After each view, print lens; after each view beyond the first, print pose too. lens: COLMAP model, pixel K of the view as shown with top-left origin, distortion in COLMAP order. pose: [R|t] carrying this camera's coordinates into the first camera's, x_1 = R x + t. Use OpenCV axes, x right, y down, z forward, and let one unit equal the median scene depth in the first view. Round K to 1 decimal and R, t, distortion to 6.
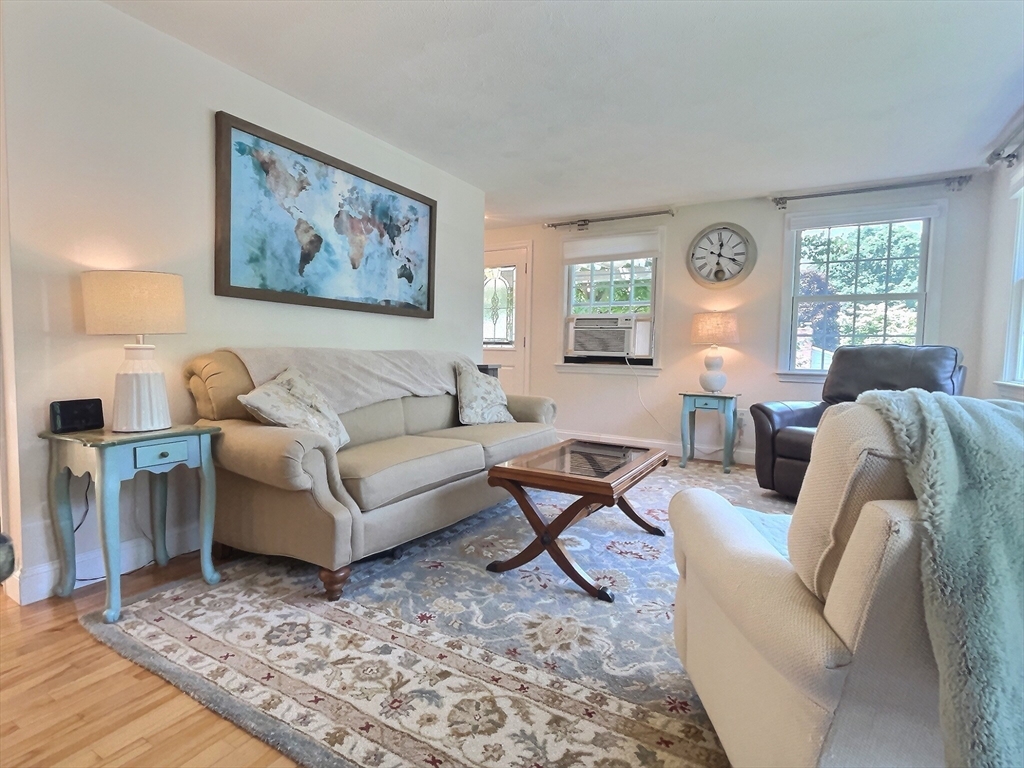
lens RADIAL K [[540.4, 0, 506.5], [0, 540.4, 379.7], [0, 0, 1]] dist [-0.002582, 0.000551]
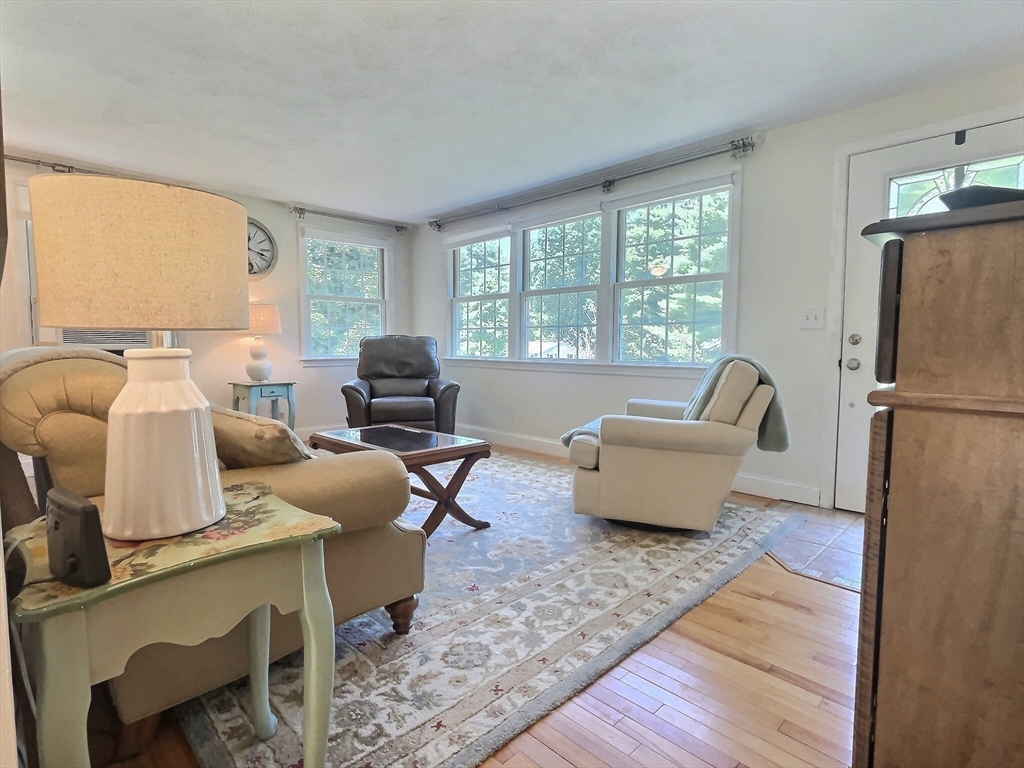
lens RADIAL K [[540.4, 0, 504.3], [0, 540.4, 382.4], [0, 0, 1]] dist [-0.002582, 0.000551]
pose [[0.247641, -0.086249, 0.965005, -1.235916], [0.054373, 0.995697, 0.075039, -0.063701], [-0.967325, 0.033887, 0.251265, 0.681895]]
